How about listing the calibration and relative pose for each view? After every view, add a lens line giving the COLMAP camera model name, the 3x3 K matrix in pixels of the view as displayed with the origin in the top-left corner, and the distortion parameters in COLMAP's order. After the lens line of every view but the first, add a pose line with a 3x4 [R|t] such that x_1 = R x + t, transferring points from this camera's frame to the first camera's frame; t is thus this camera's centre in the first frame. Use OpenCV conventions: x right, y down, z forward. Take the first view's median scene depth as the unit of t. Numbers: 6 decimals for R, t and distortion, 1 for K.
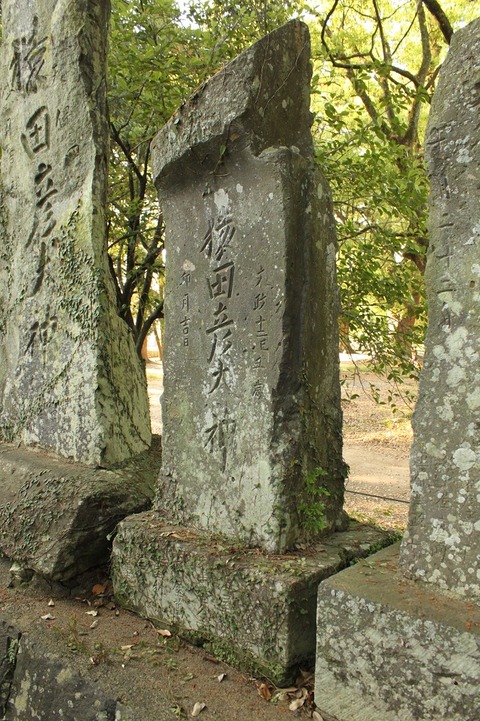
lens RADIAL K [[597.9, 0, 237.9], [0, 597.9, 356.3], [0, 0, 1]] dist [-0.167209, 0.138697]
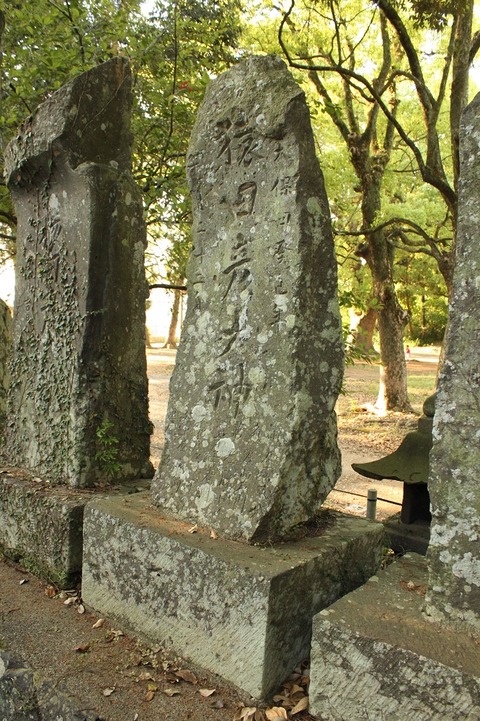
lens RADIAL K [[597.9, 0, 234.2], [0, 597.9, 357.1], [0, 0, 1]] dist [-0.167209, 0.138697]
pose [[0.997805, 0.044999, 0.048592, 0.341669], [-0.045811, 0.998826, 0.015730, 0.023693], [-0.047827, -0.017921, 0.998695, -0.270455]]
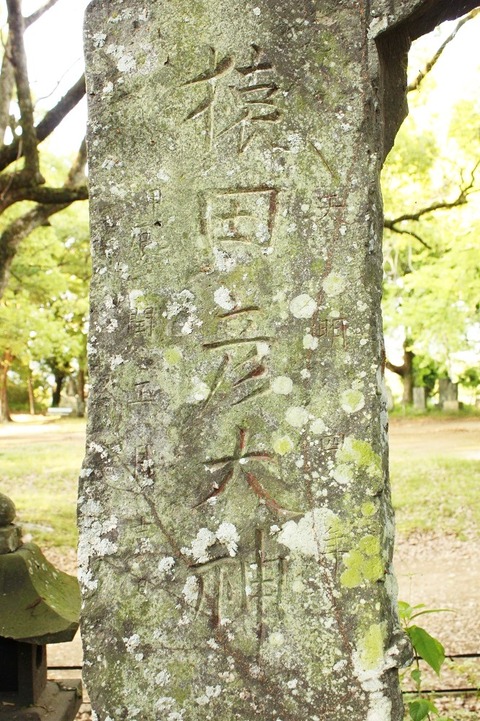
lens RADIAL K [[815.3, 0, 233.8], [0, 815.3, 355.8], [0, 0, 1]] dist [-0.077683, 0.000000]
pose [[0.722154, 0.000206, 0.691732, 0.323207], [0.064999, 0.995555, -0.068154, 0.010523], [-0.688671, 0.094179, 0.718931, -0.005454]]
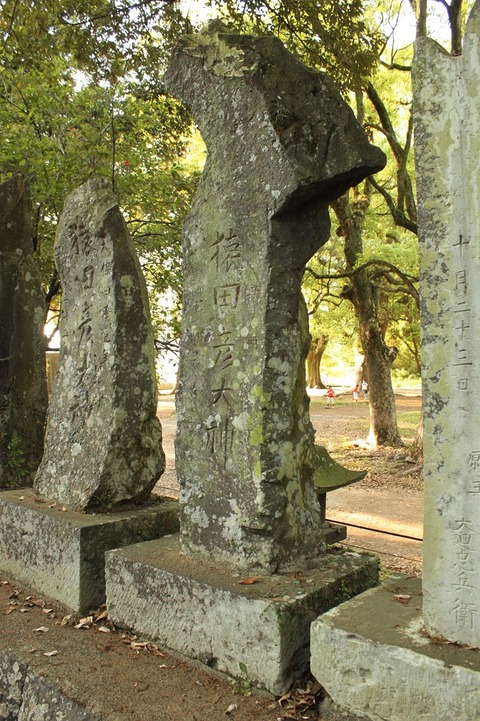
lens RADIAL K [[597.9, 0, 236.9], [0, 597.9, 357.3], [0, 0, 1]] dist [-0.167209, 0.138697]
pose [[0.999530, 0.010281, 0.028868, 0.756059], [-0.008612, 0.998316, -0.057359, 0.049505], [-0.029409, 0.057084, 0.997936, -0.755465]]
